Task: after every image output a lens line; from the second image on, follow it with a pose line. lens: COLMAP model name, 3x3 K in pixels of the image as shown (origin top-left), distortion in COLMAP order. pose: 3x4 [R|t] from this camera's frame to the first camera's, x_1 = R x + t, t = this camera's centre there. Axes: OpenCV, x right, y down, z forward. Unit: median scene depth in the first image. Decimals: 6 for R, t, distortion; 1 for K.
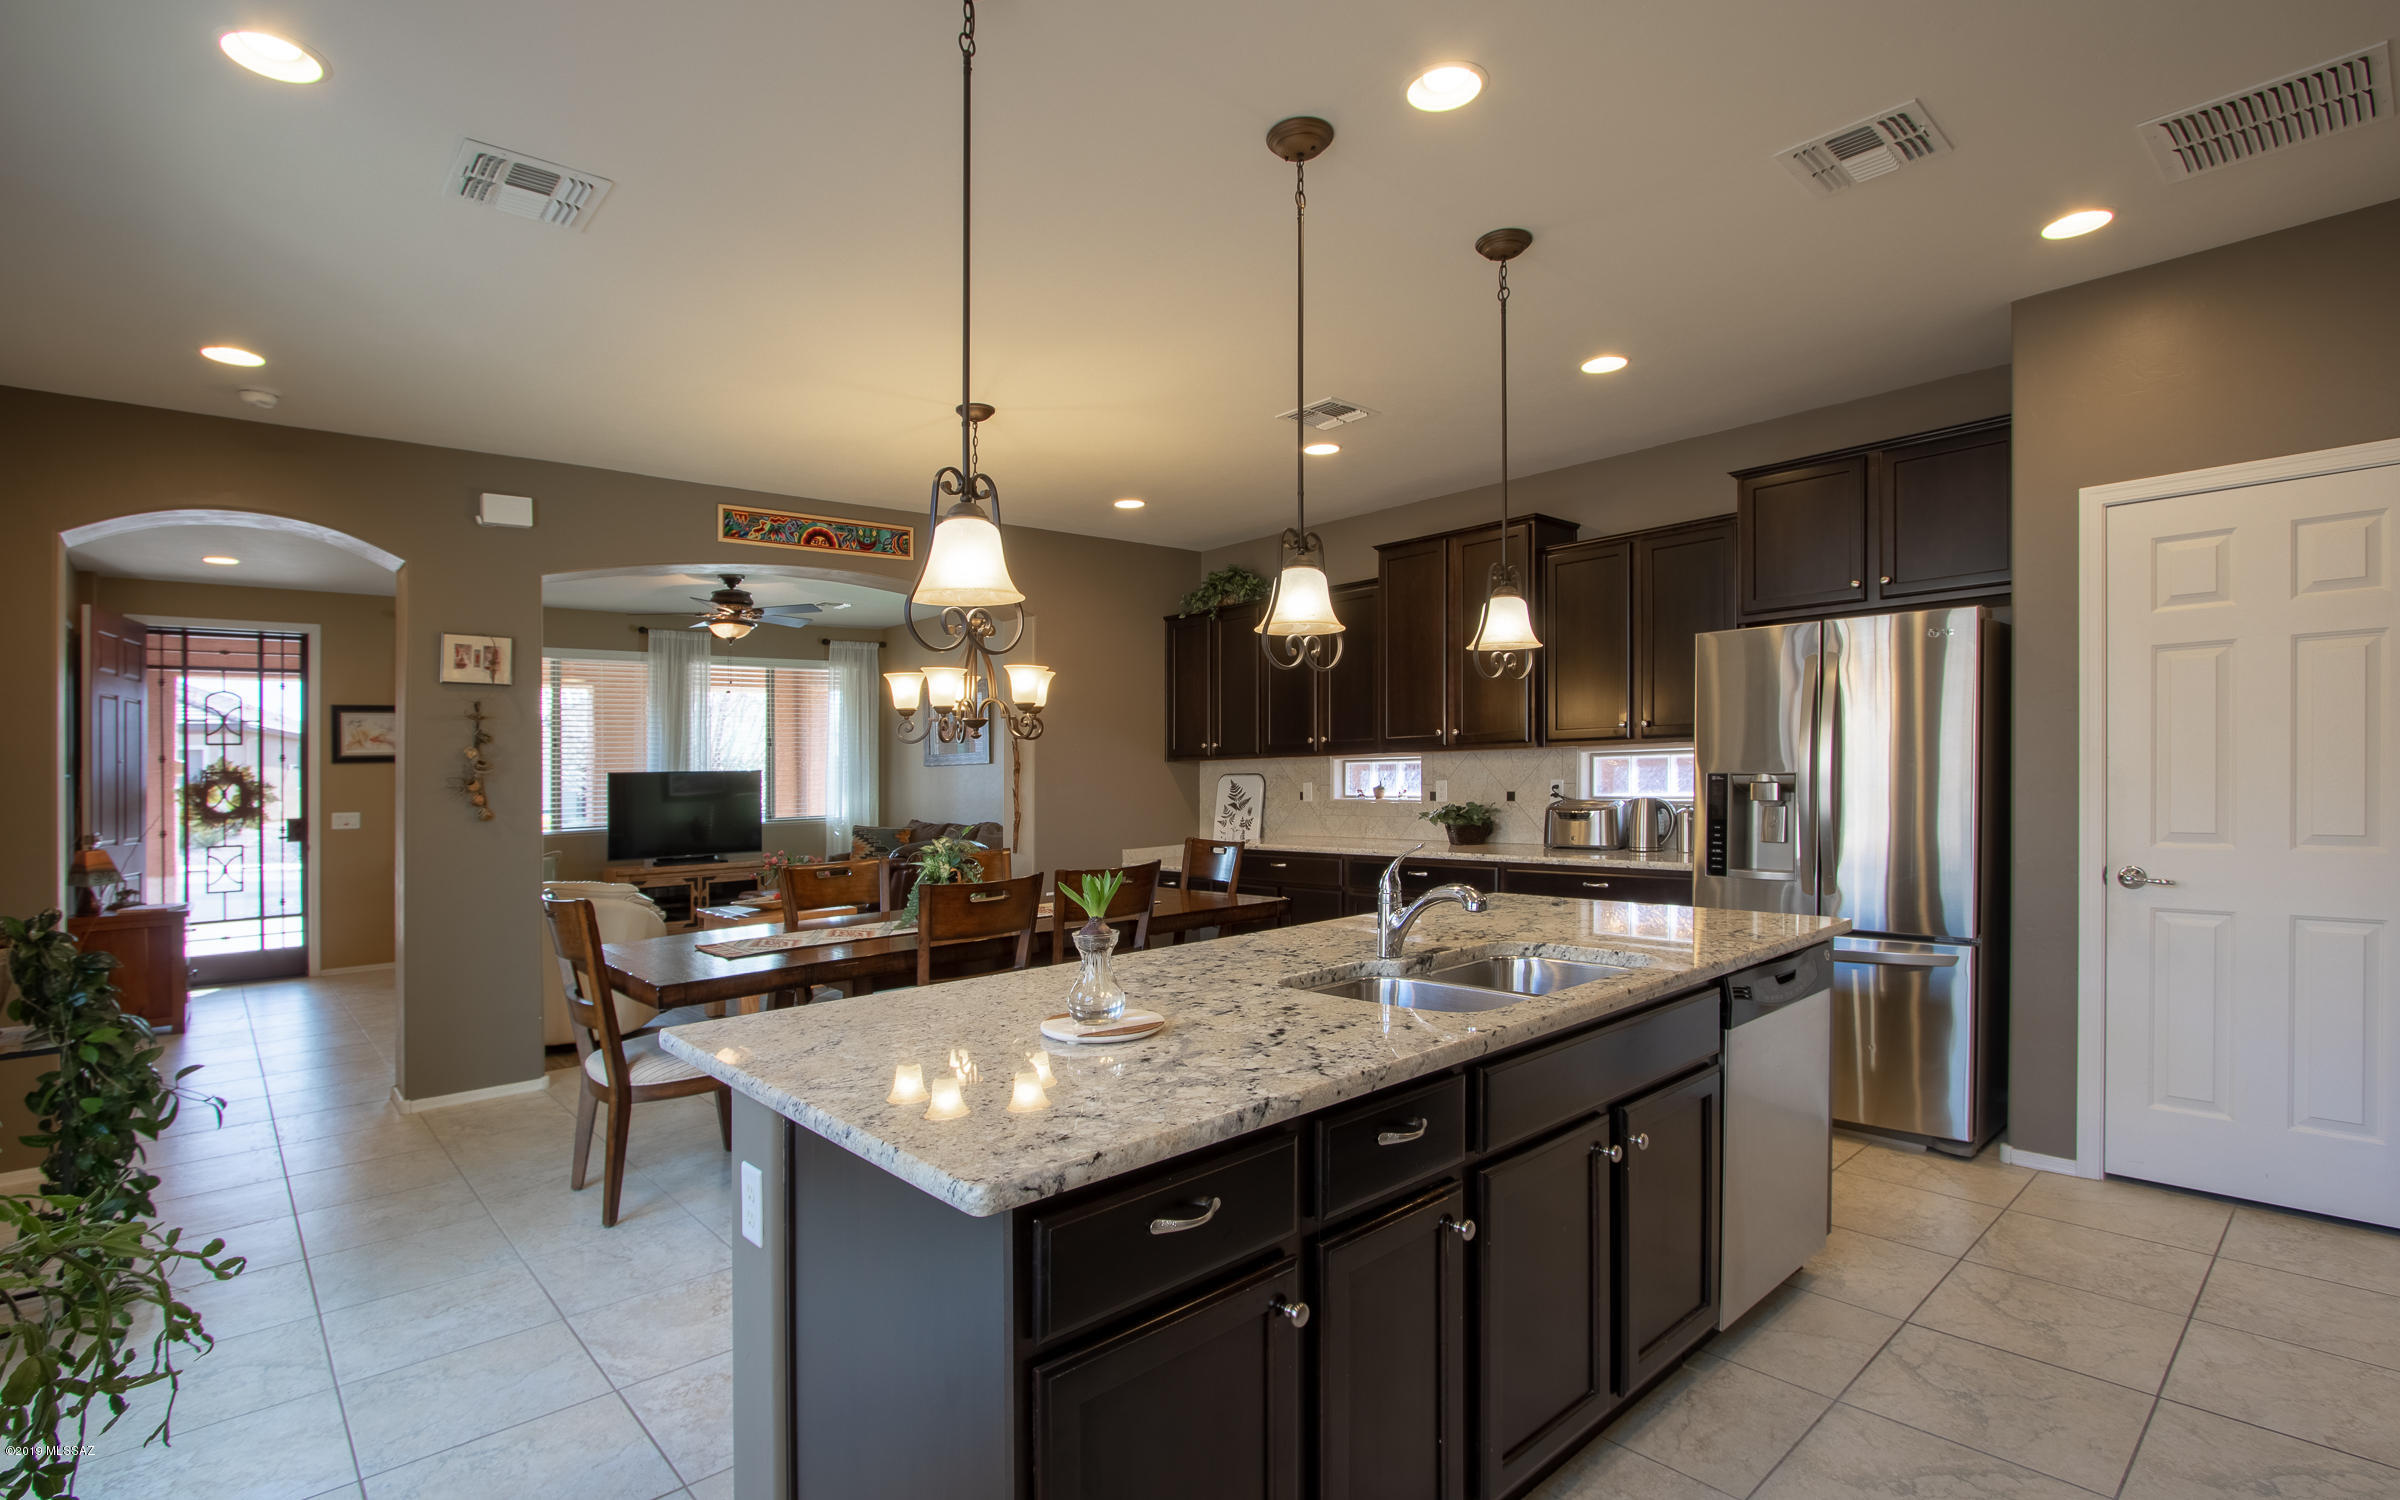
lens RADIAL K [[1120.6, 0, 1206.7], [0, 1120.6, 766.7], [0, 0, 1]] dist [0.006652, -0.001282]
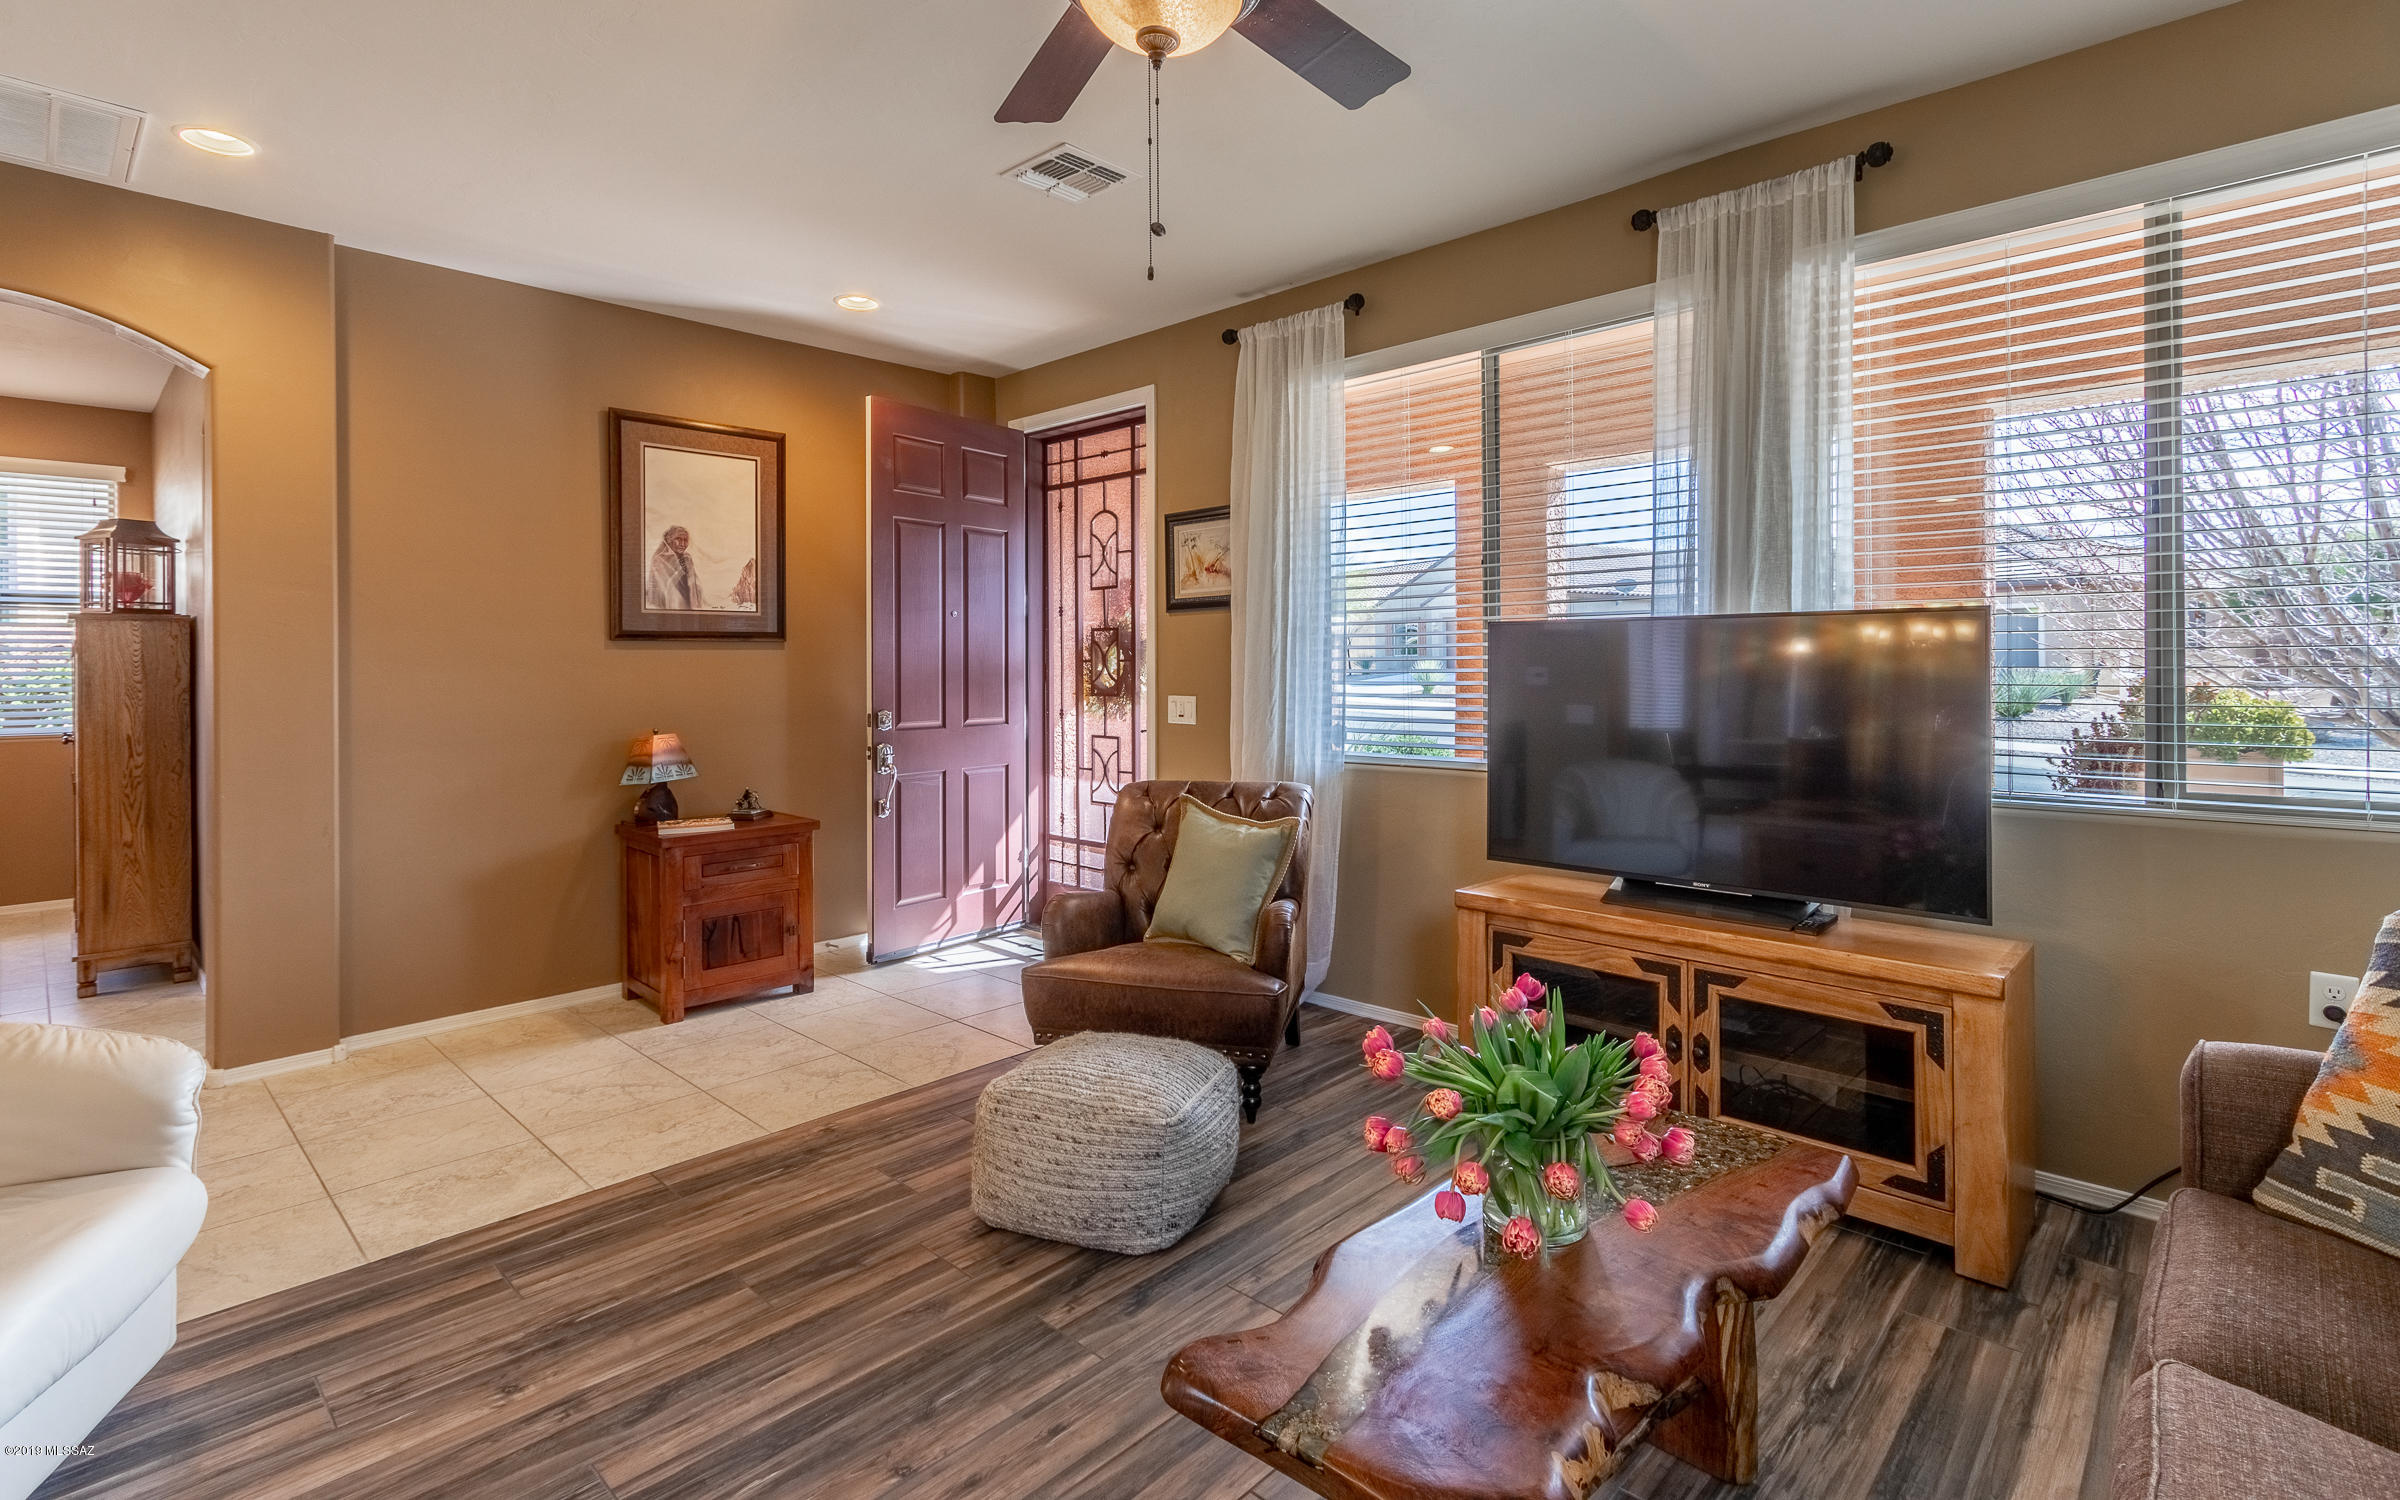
lens RADIAL K [[1120.6, 0, 1195.4], [0, 1120.6, 657.9], [0, 0, 1]] dist [0.006652, -0.001282]
pose [[0.053321, 0.019483, -0.998387, -0.253634], [0.008409, 0.999765, 0.019958, 0.013077], [0.998542, -0.009459, 0.053145, 1.400642]]
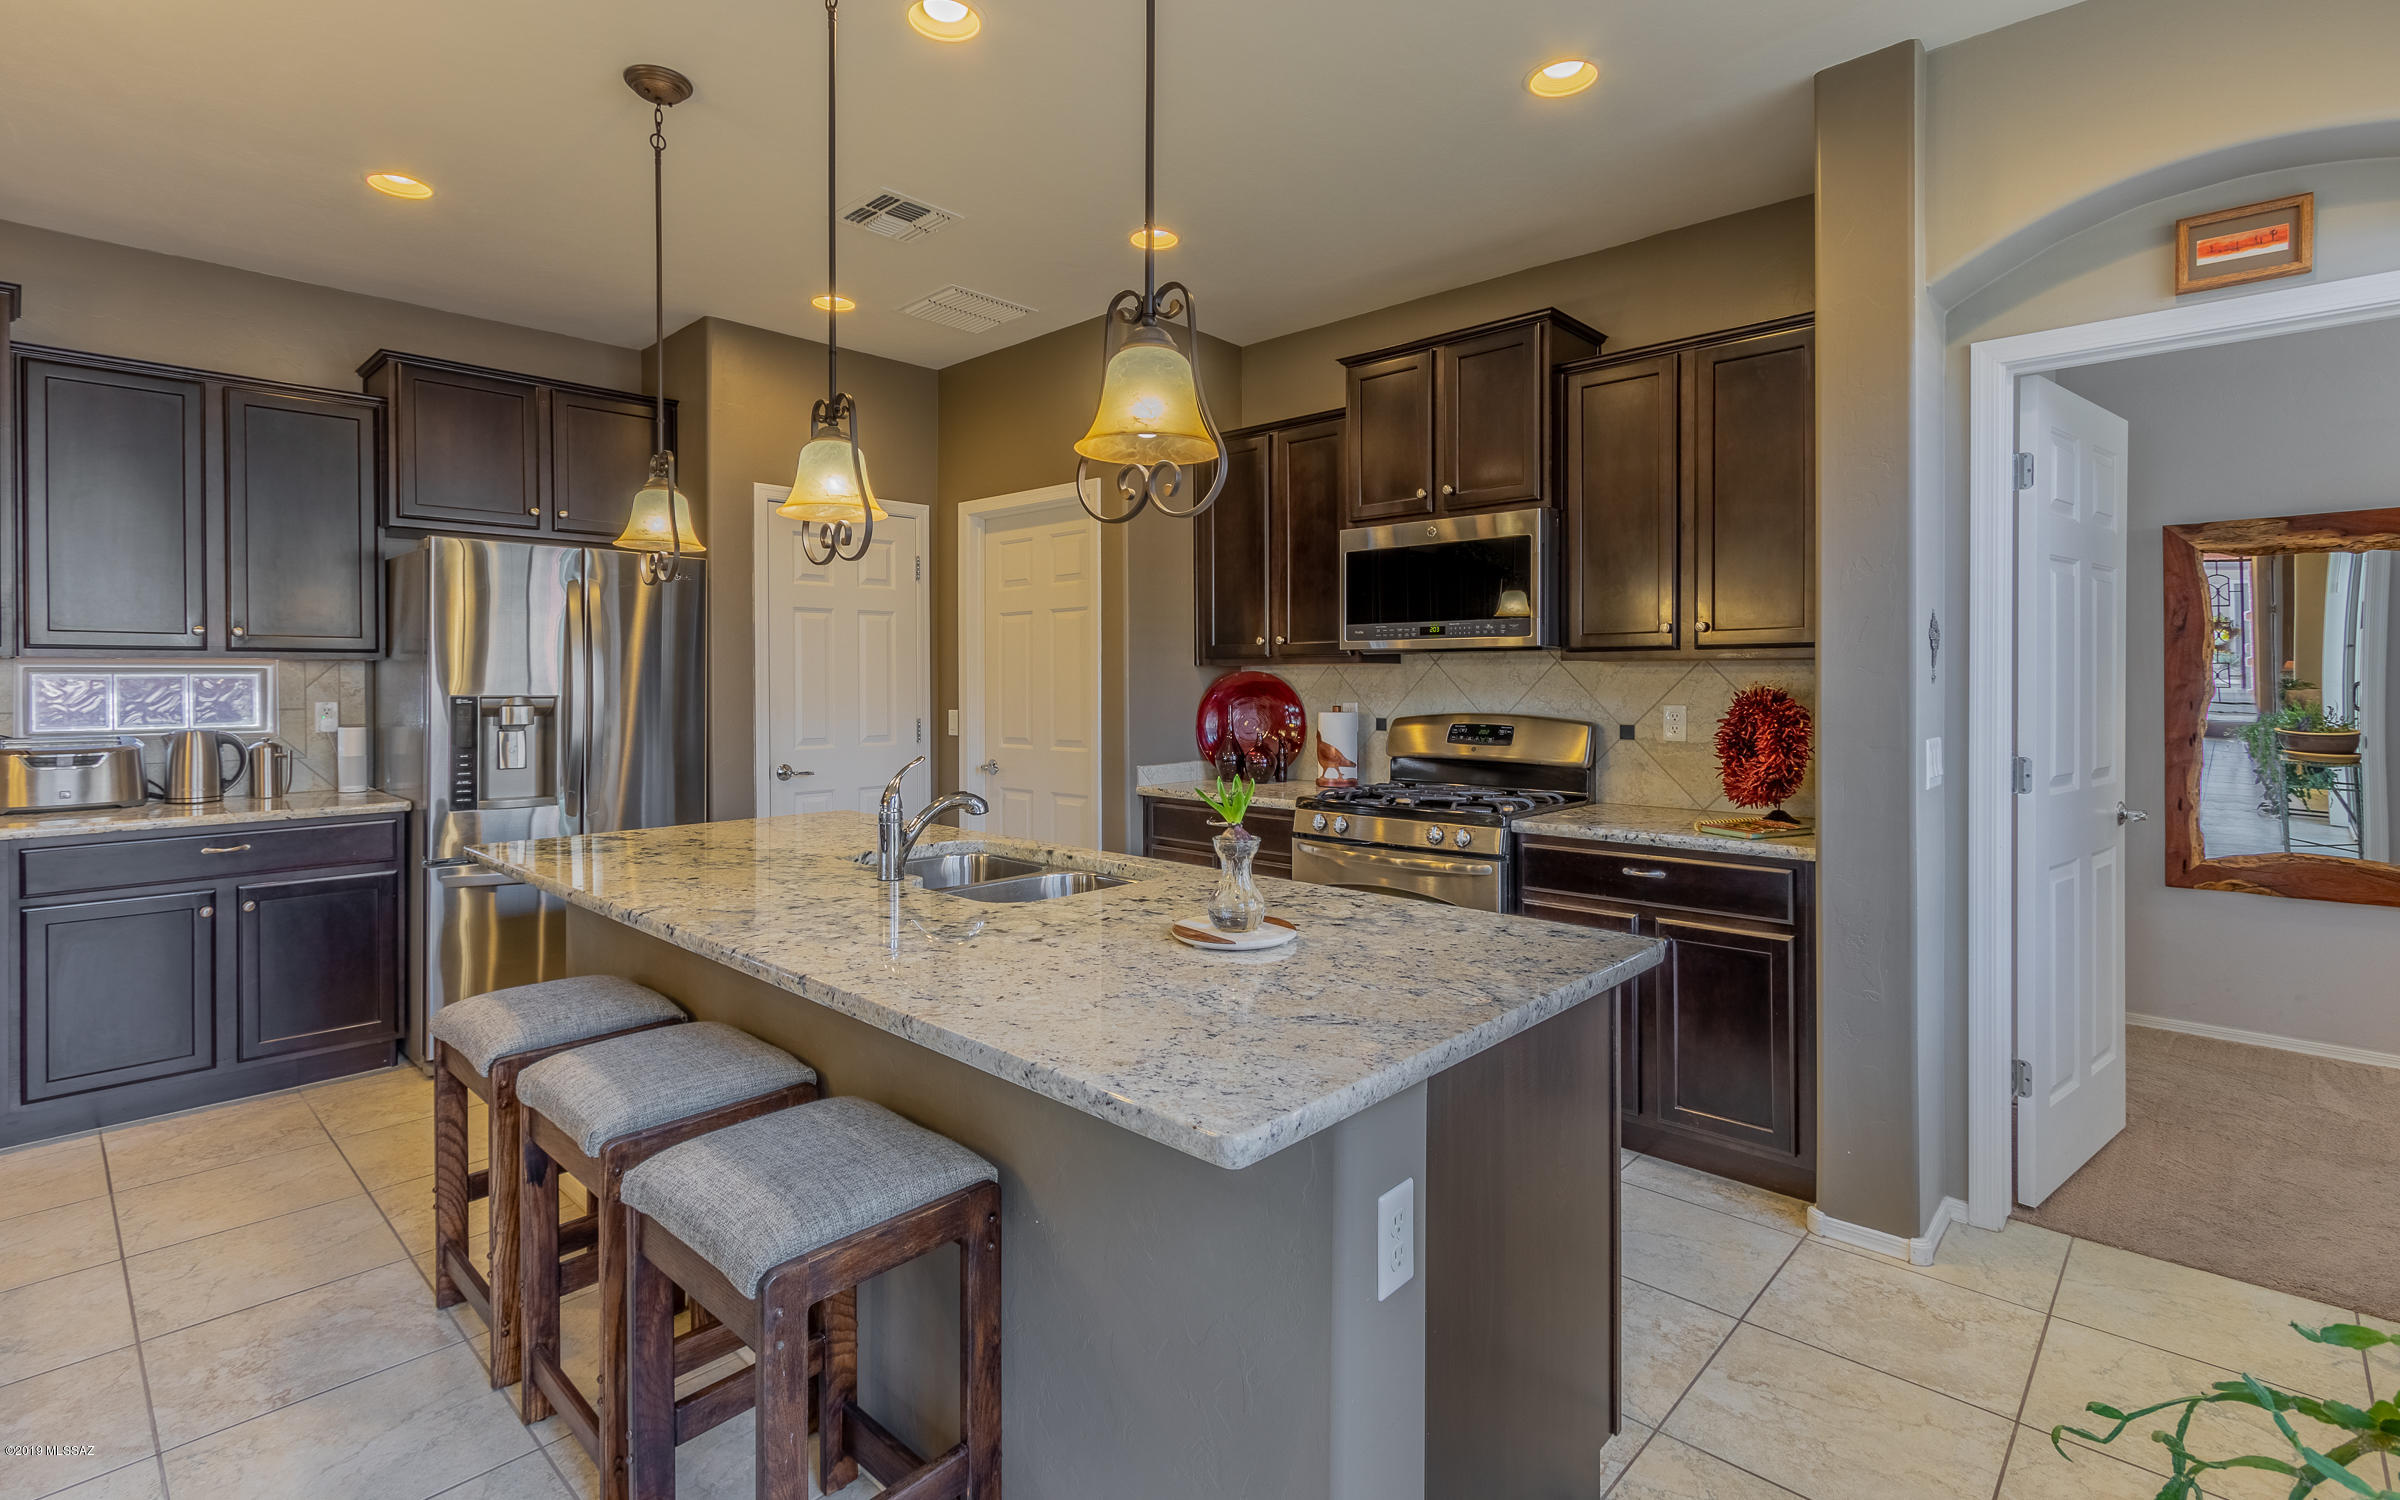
lens RADIAL K [[1120.6, 0, 1148.9], [0, 1120.6, 687.0], [0, 0, 1]] dist [0.006652, -0.001282]
pose [[-0.028193, 0.020597, 0.999390, -0.342634], [-0.000186, 0.999788, -0.020611, 0.012820], [-0.999602, -0.000767, -0.028183, 0.357008]]
